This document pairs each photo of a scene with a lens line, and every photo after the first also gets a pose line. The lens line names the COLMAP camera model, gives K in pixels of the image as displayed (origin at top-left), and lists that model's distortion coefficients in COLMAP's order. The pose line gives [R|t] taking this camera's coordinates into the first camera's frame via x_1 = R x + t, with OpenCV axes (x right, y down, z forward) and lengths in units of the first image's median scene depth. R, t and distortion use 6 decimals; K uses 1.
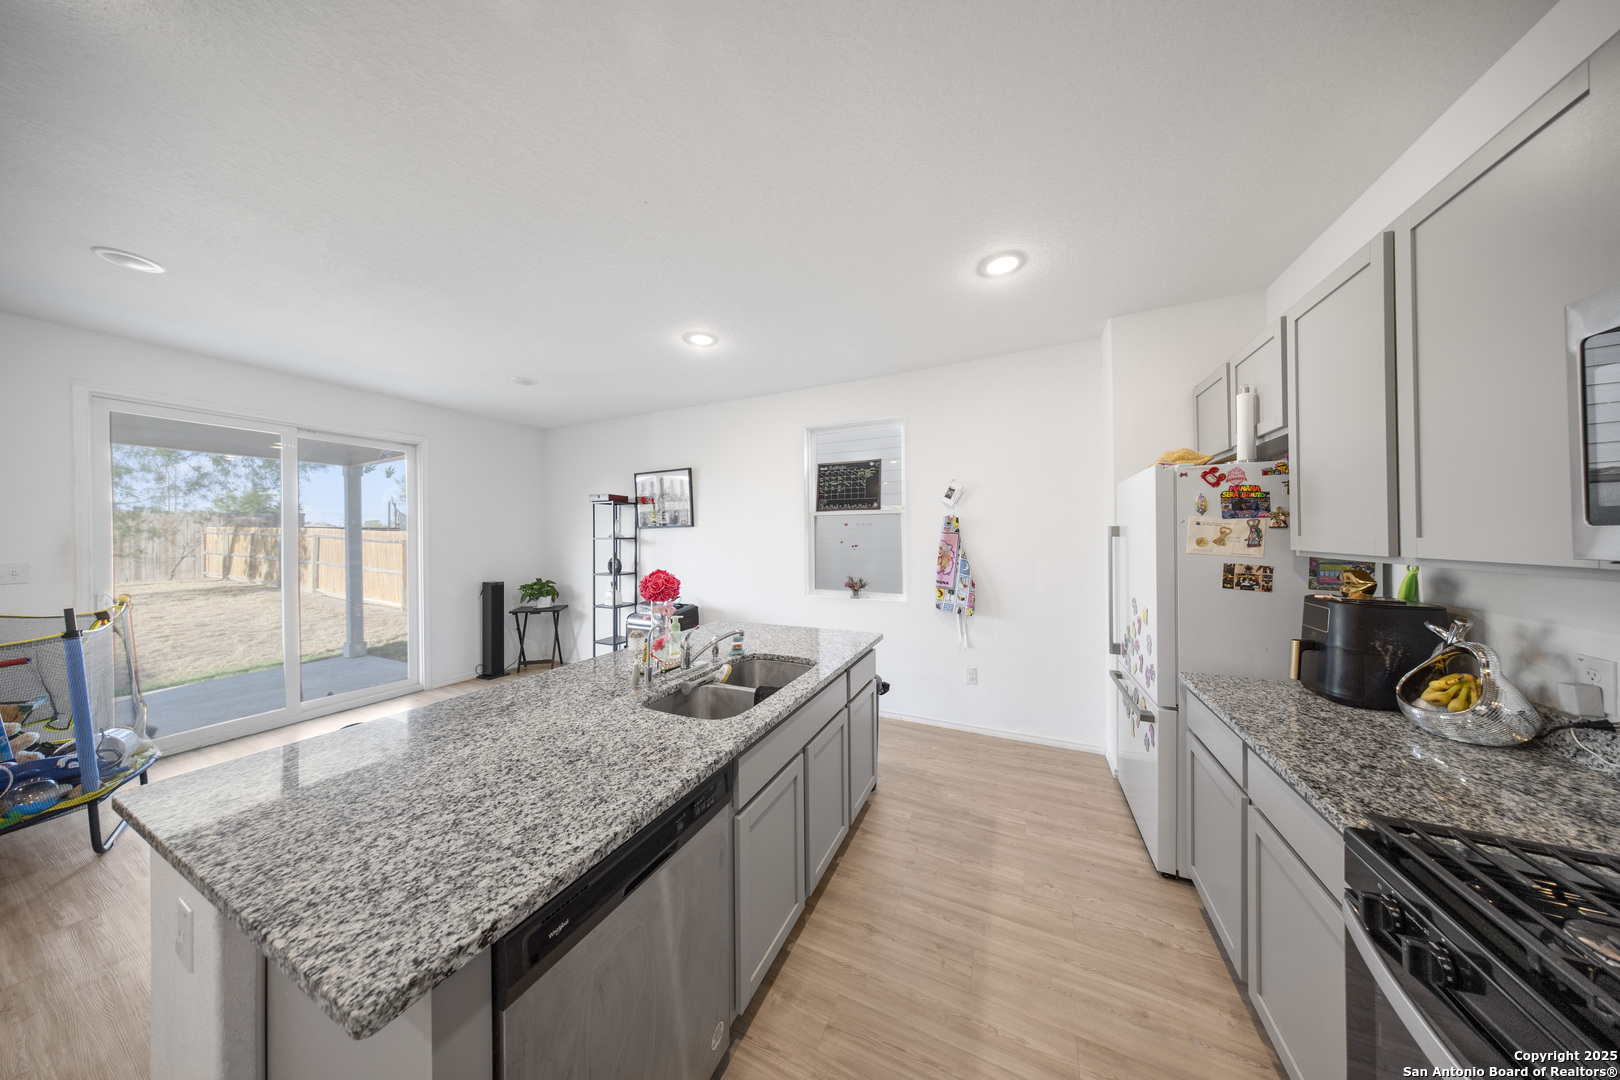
lens RADIAL K [[451.7, 0, 804.6], [0, 451.7, 537.2], [0, 0, 1]] dist [0.007398, -0.003867]
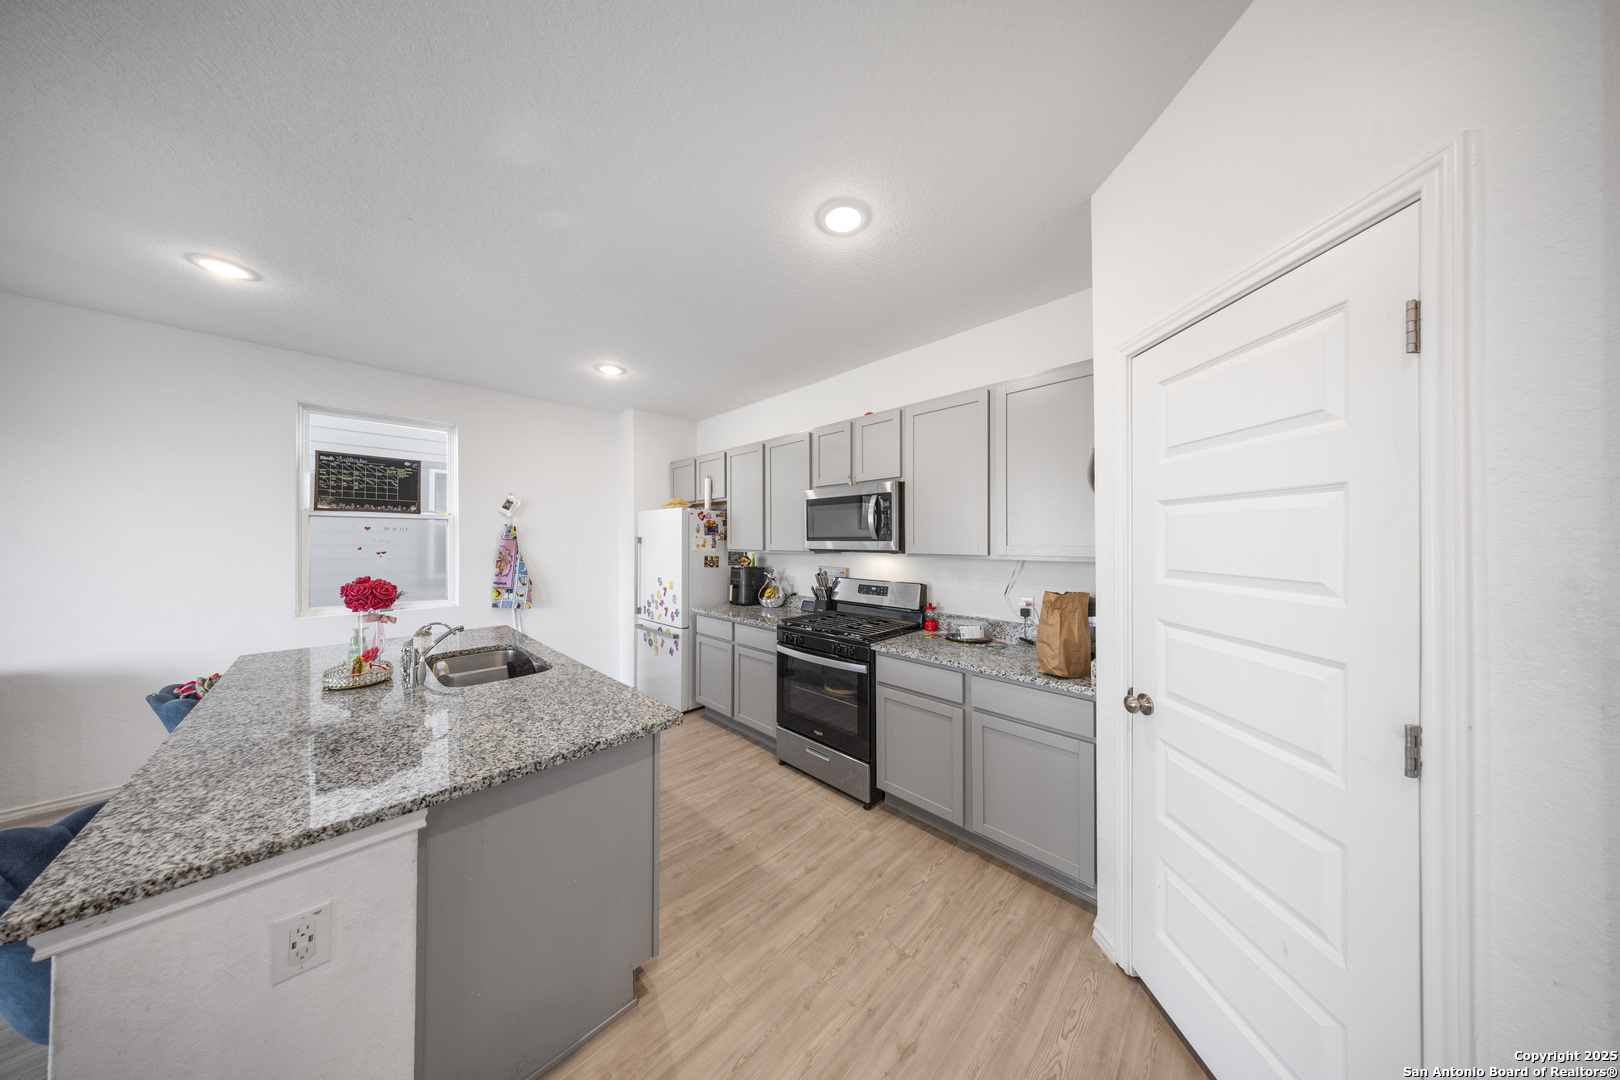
lens RADIAL K [[454.8, 0, 809.4], [0, 454.8, 537.0], [0, 0, 1]] dist [0.000288, -0.000013]
pose [[0.322153, 0.017507, 0.946526, -0.543493], [-0.002412, 0.999841, -0.017672, 0.002912], [-0.946685, 0.003410, 0.322144, -0.102198]]
